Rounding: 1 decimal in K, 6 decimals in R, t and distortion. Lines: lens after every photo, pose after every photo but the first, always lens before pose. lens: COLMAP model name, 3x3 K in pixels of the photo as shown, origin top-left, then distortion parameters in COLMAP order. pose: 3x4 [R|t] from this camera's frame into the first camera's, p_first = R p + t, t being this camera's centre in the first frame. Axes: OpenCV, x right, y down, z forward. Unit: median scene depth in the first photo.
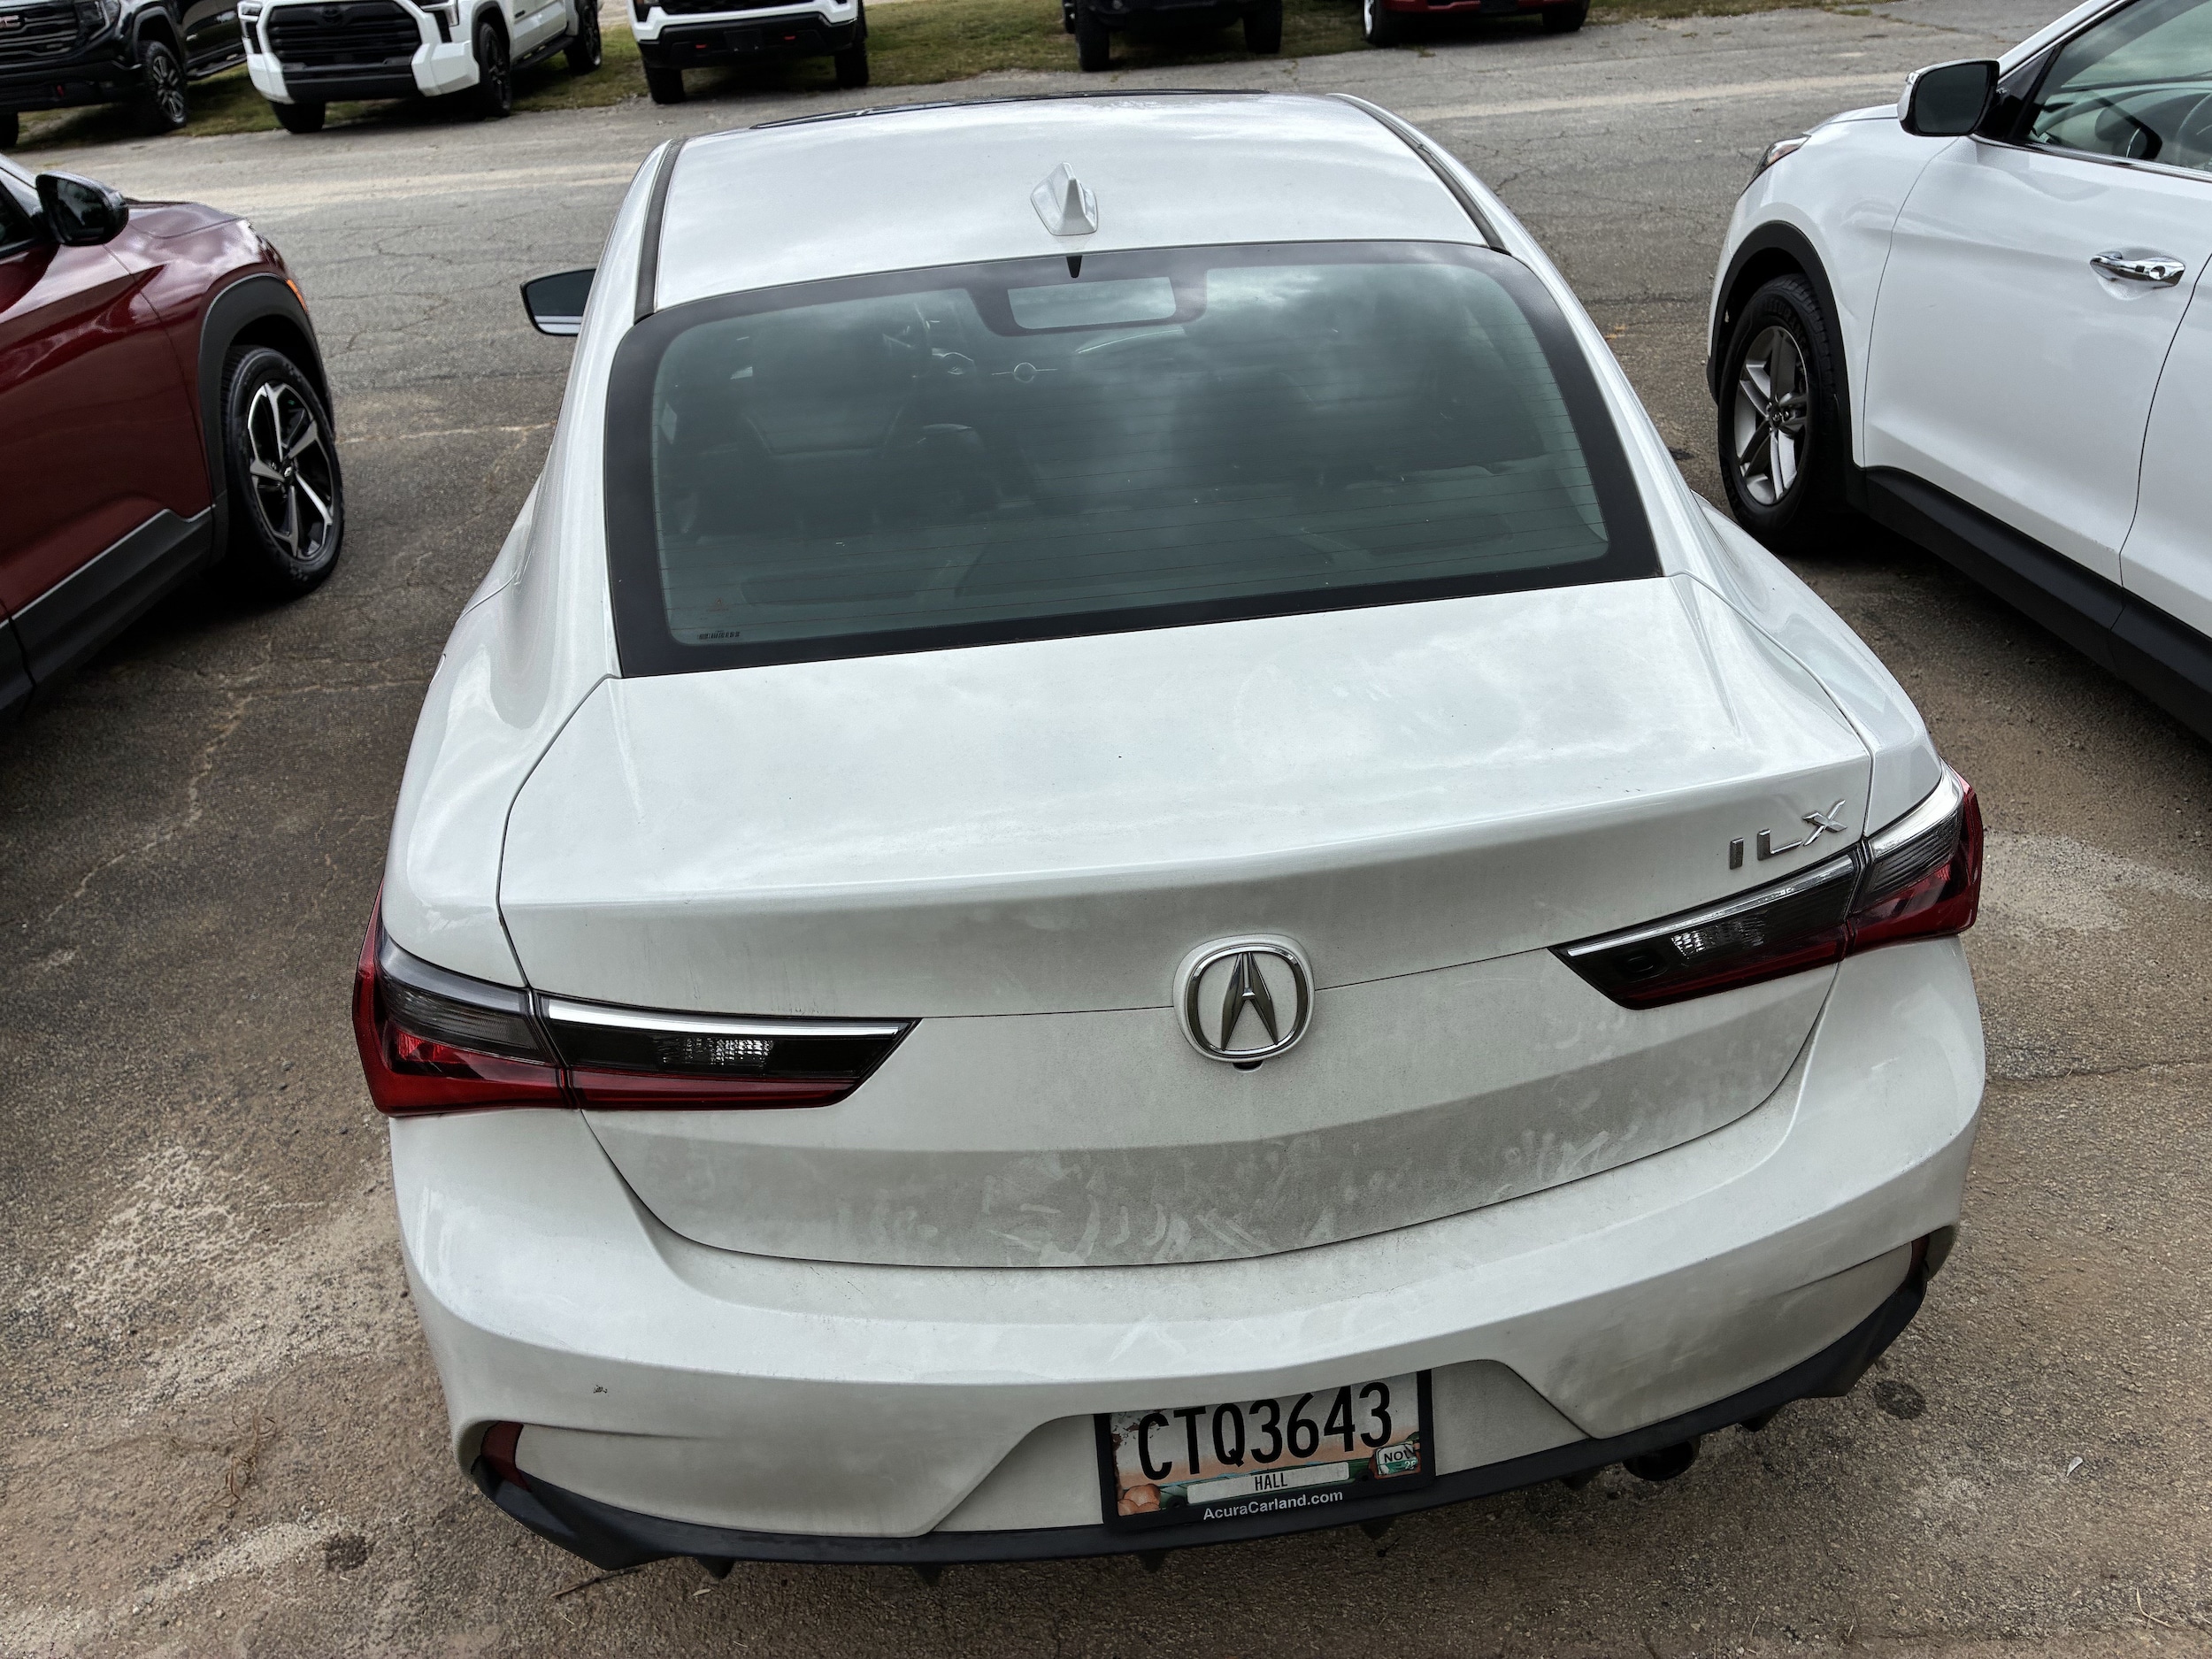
lens RADIAL K [[1760.1, 0, 1106.0], [0, 1760.1, 829.5], [0, 0, 1]] dist [0.081124, -0.101983]
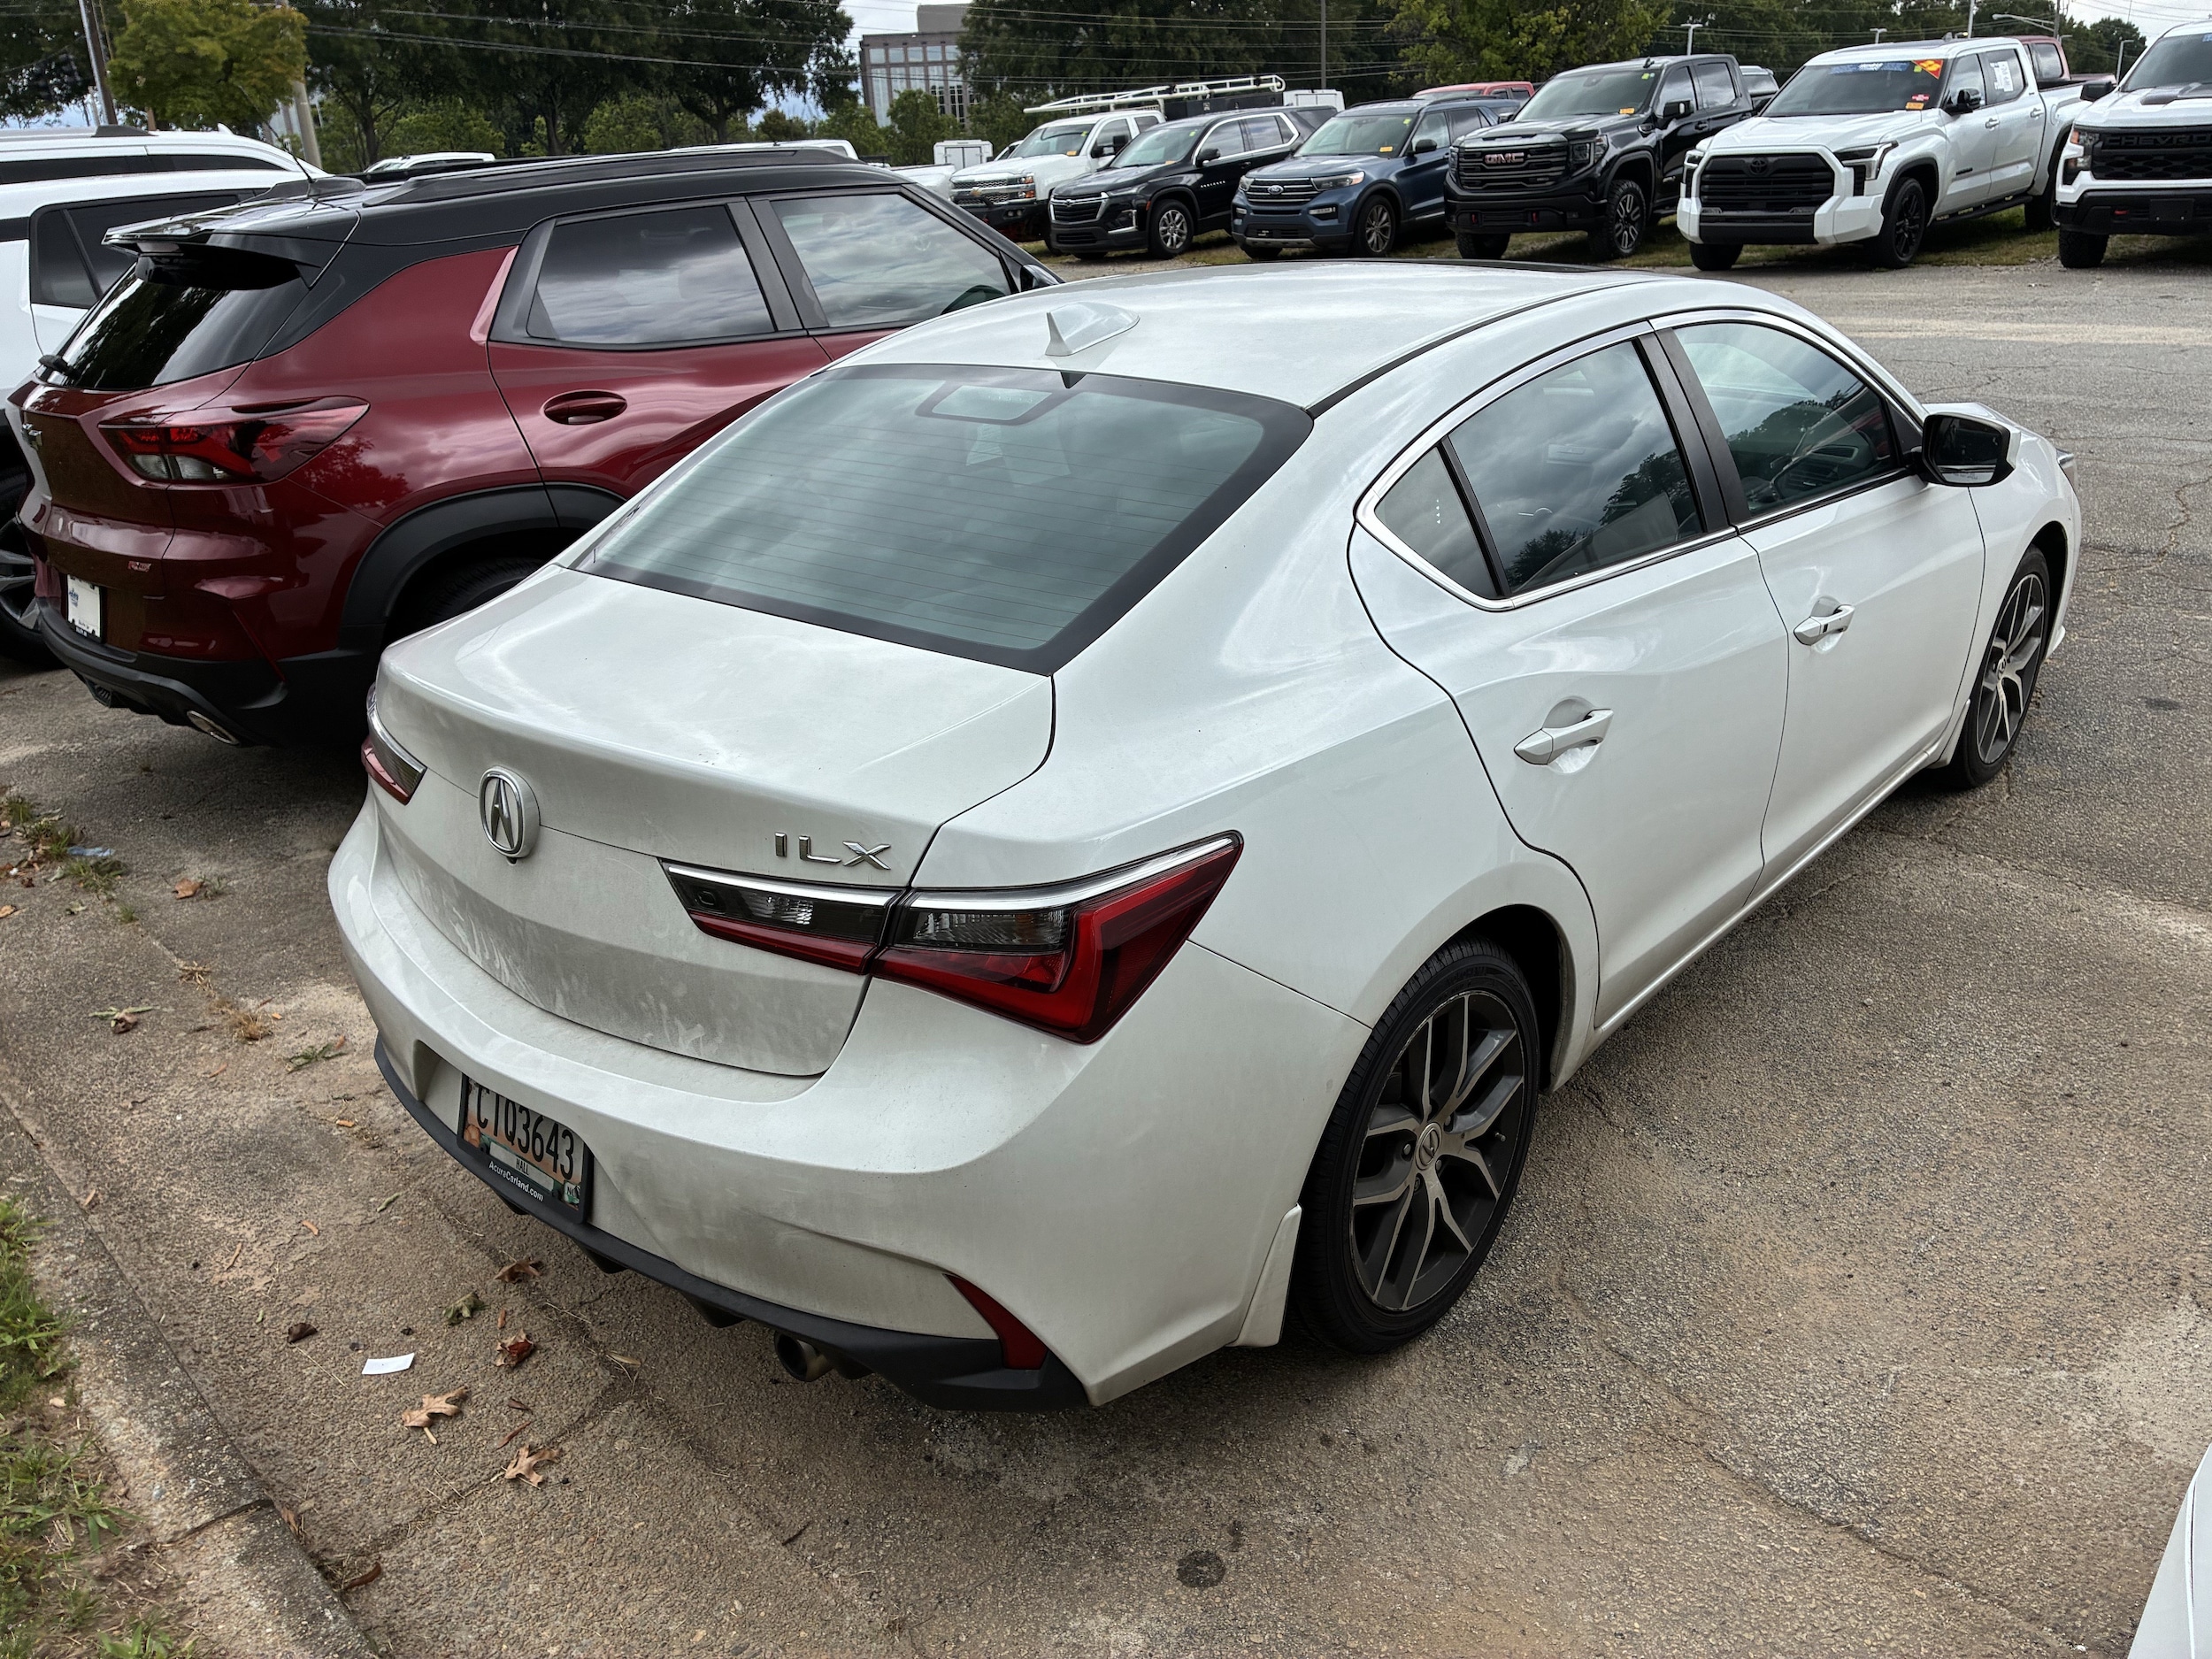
lens RADIAL K [[1760.1, 0, 1106.0], [0, 1760.1, 829.5], [0, 0, 1]] dist [0.081124, -0.101983]
pose [[0.647280, 0.307744, -0.697368, 0.193802], [-0.354946, 0.931324, 0.081535, -0.025713], [0.674568, 0.194752, 0.712060, 0.034380]]
